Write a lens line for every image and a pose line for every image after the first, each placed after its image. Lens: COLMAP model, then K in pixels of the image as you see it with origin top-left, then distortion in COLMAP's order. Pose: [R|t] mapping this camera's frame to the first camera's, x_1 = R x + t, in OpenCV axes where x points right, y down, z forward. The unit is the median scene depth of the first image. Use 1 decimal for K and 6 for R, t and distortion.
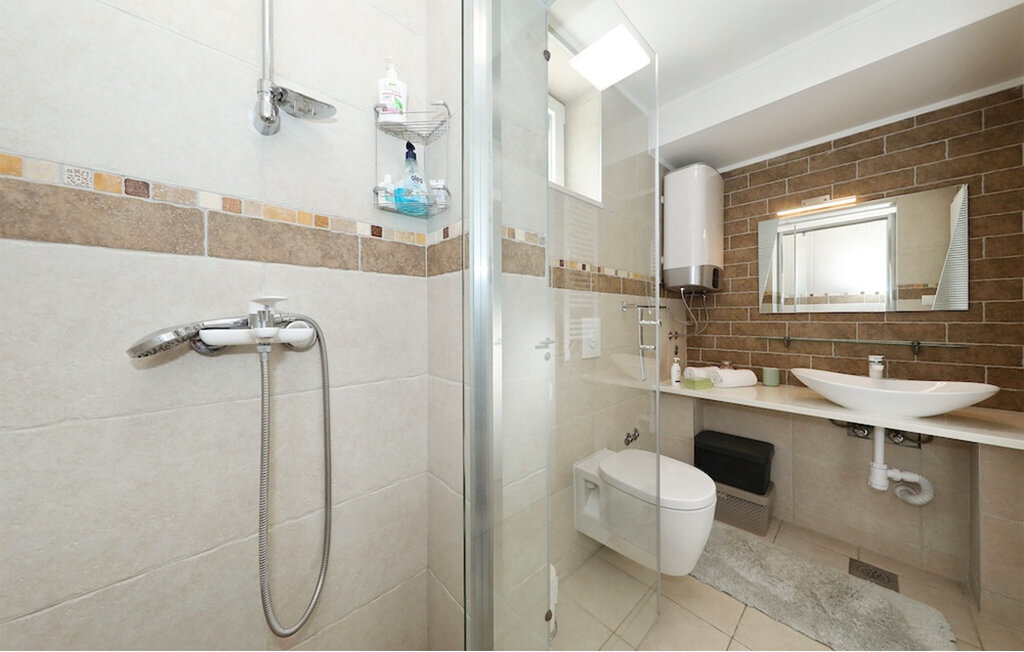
lens RADIAL K [[325.4, 0, 512.0], [0, 325.4, 326.0], [0, 0, 1]] dist [-0.000726, -0.000040]
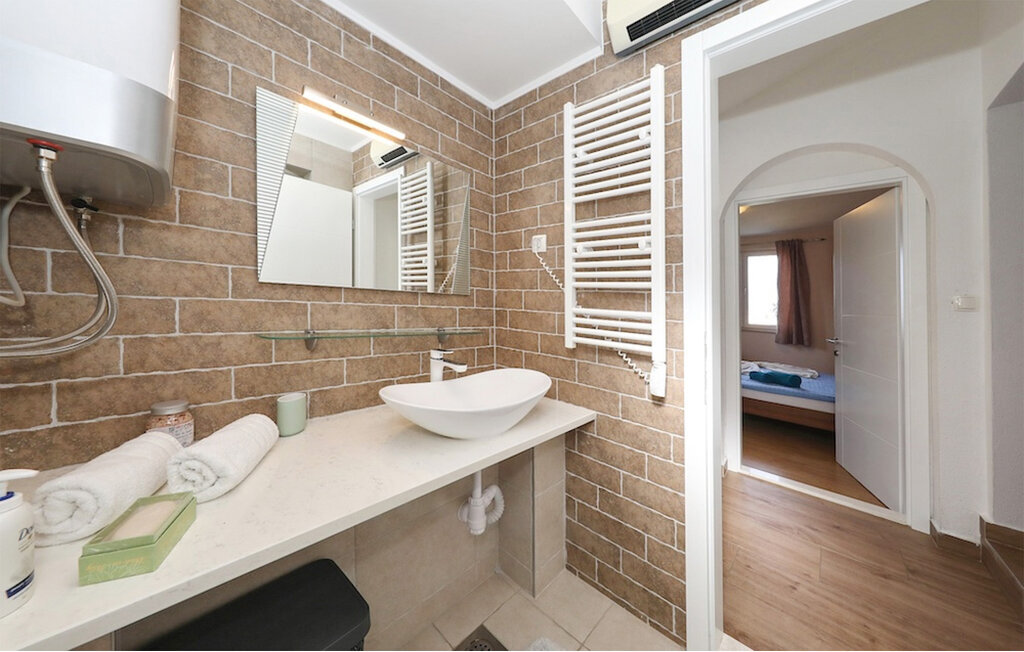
lens RADIAL K [[321.9, 0, 516.2], [0, 321.9, 305.0], [0, 0, 1]] dist [-0.000148, 0.000001]
pose [[-0.124879, -0.010594, 0.992115, 0.260541], [-0.031540, 0.999480, 0.006702, -0.022027], [-0.991671, -0.030454, -0.125148, 0.702752]]
